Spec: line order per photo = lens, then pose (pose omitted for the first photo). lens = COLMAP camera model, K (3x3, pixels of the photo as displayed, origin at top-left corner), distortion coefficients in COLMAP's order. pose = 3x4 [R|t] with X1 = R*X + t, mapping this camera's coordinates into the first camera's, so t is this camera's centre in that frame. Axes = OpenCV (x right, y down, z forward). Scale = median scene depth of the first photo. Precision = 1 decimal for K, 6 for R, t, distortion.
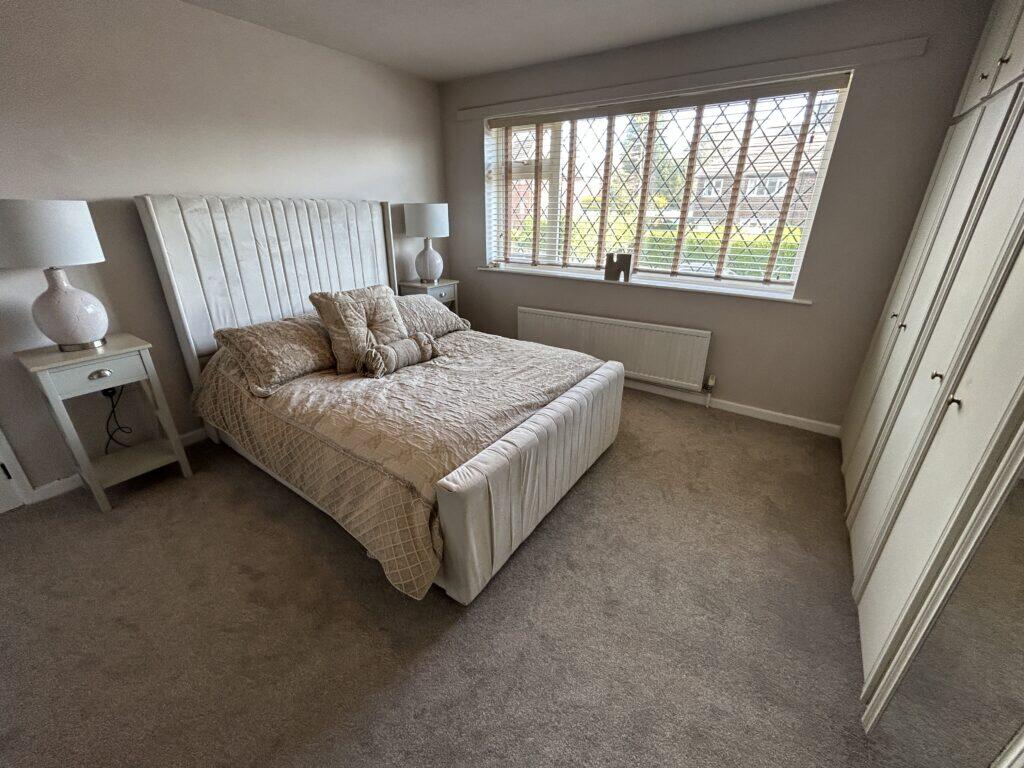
lens RADIAL K [[415.8, 0, 510.4], [0, 415.8, 383.9], [0, 0, 1]] dist [-0.001009, 0.000280]
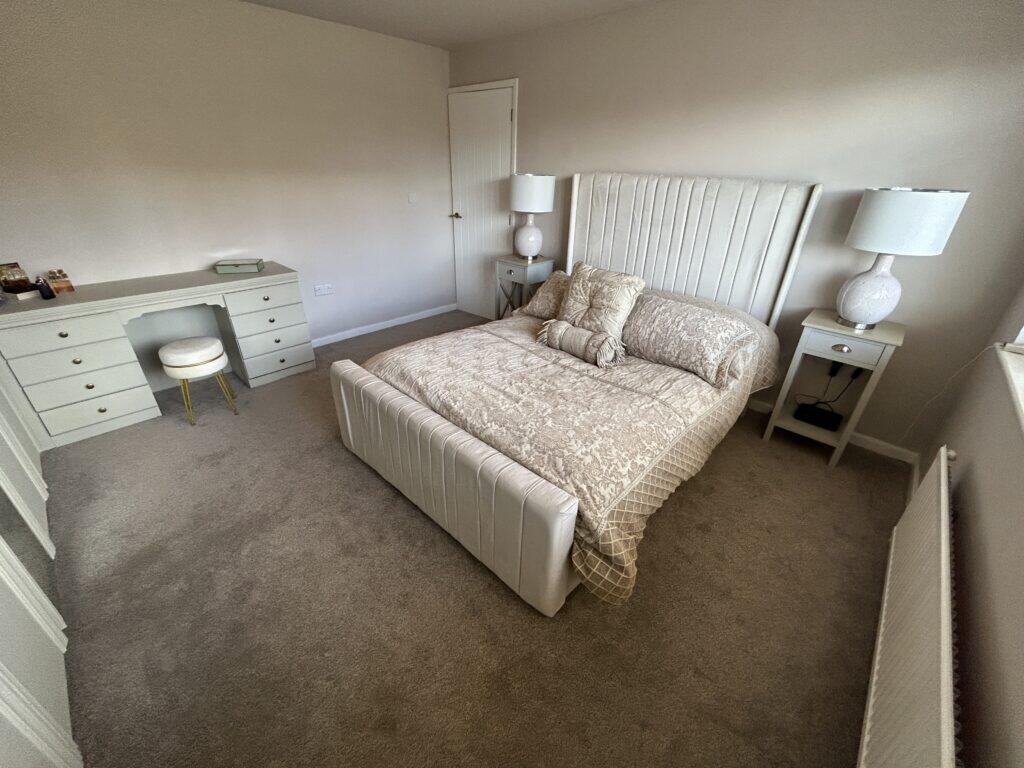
lens RADIAL K [[415.8, 0, 510.4], [0, 415.8, 383.9], [0, 0, 1]] dist [-0.001009, 0.000280]
pose [[-0.136529, 0.442929, -0.886100, 0.626837], [-0.425344, 0.781619, 0.456239, -0.356159], [0.894674, 0.439187, 0.081683, 0.817629]]
